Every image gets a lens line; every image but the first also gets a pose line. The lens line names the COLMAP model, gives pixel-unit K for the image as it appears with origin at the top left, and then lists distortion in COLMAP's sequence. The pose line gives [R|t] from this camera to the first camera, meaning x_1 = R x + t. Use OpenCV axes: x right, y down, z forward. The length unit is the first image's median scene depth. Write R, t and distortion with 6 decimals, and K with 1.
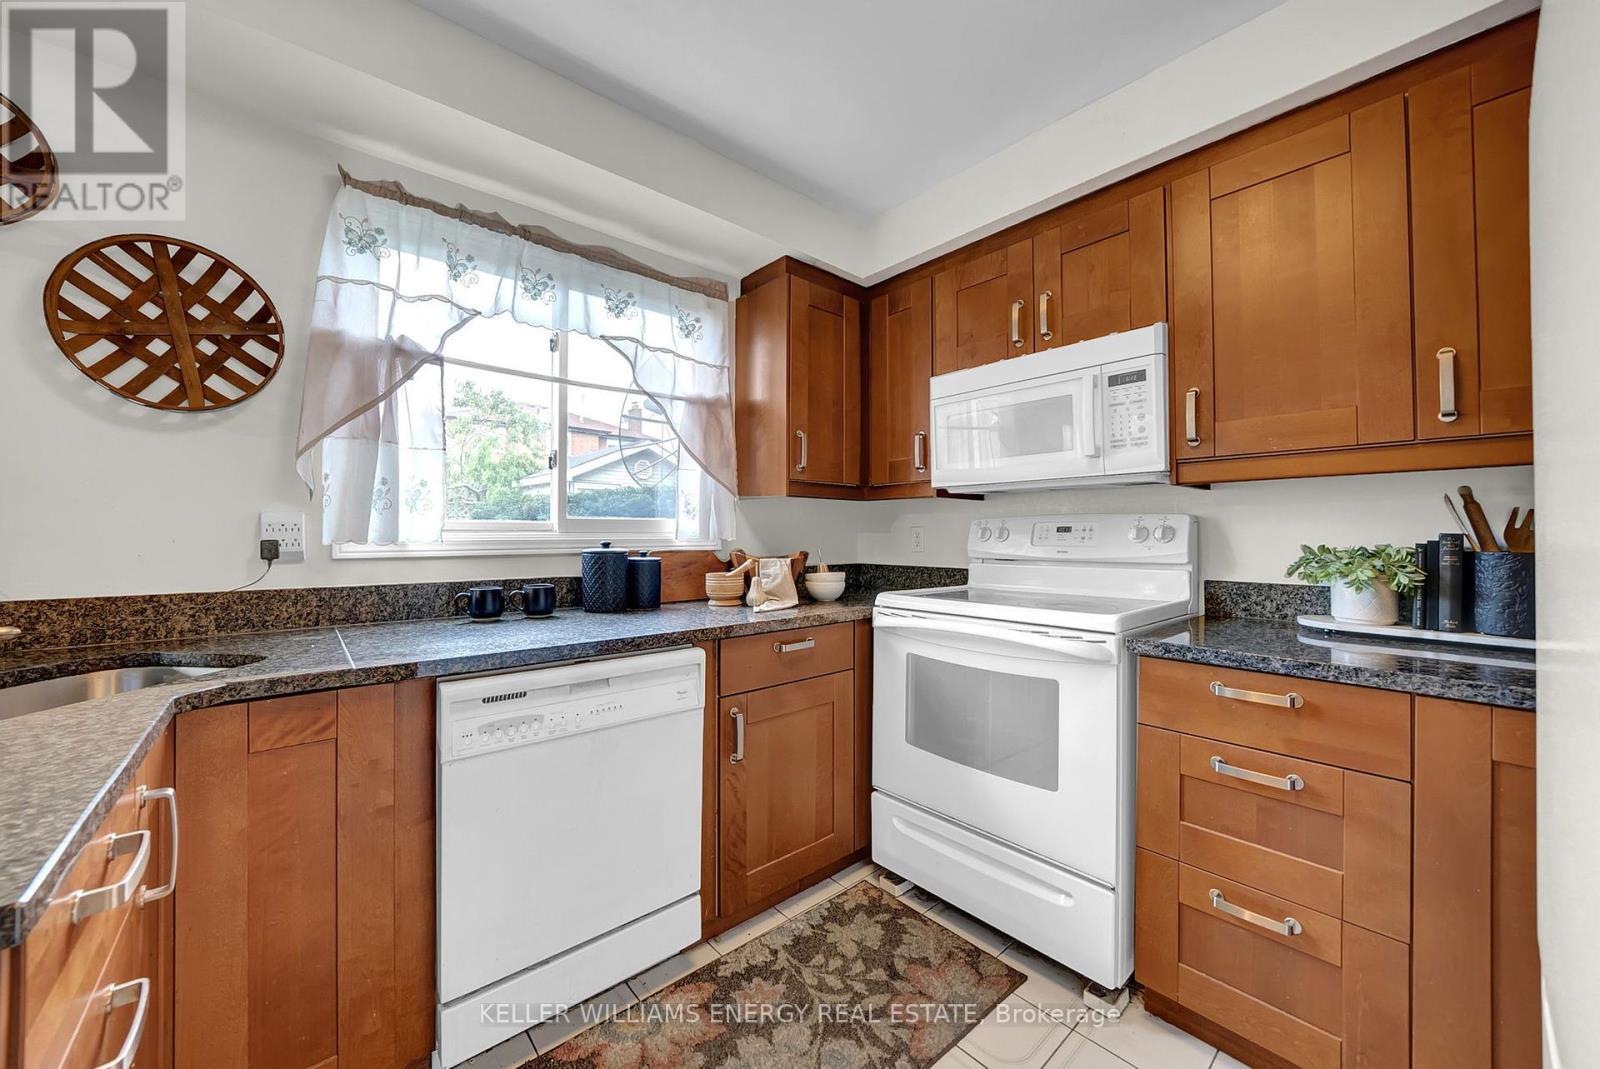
lens RADIAL K [[583.5, 0, 788.9], [0, 583.5, 522.7], [0, 0, 1]] dist [-0.016186, 0.000084]
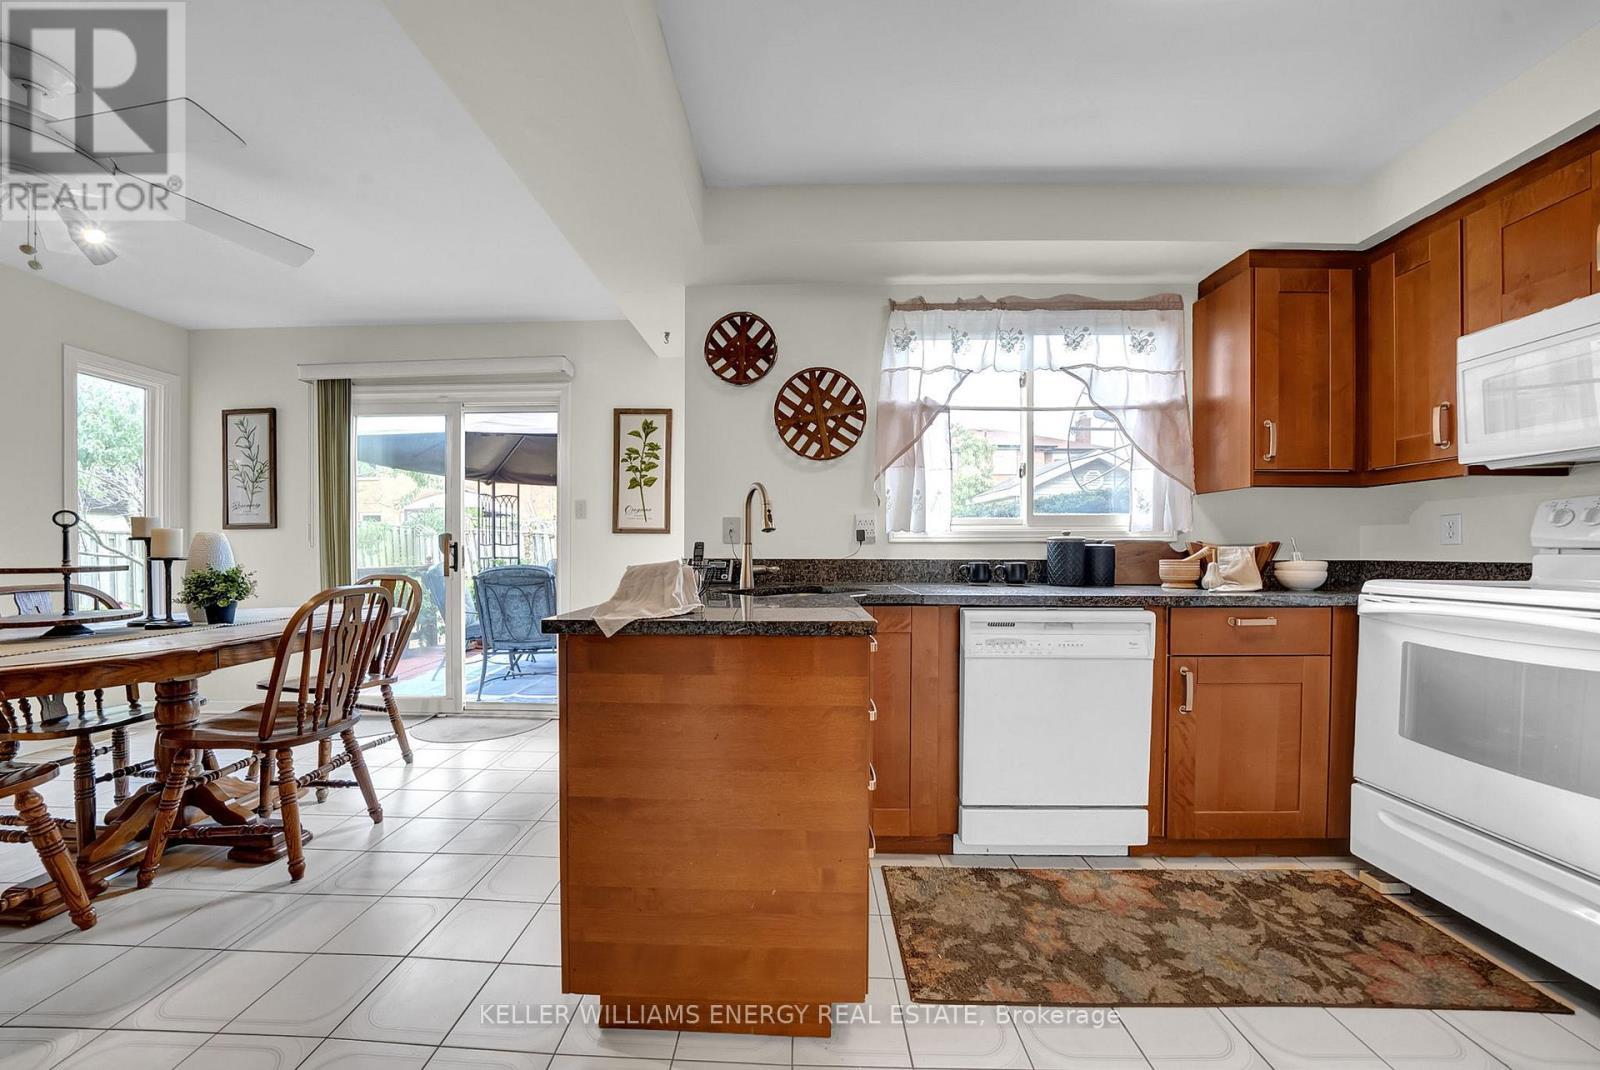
lens RADIAL K [[565.8, 0, 788.1], [0, 565.8, 555.0], [0, 0, 1]] dist [-0.024872, 0.002416]
pose [[0.737052, 0.007624, -0.675793, 0.074411], [0.011072, 0.999666, 0.023353, 0.054752], [0.675745, -0.024695, 0.736721, -0.348383]]
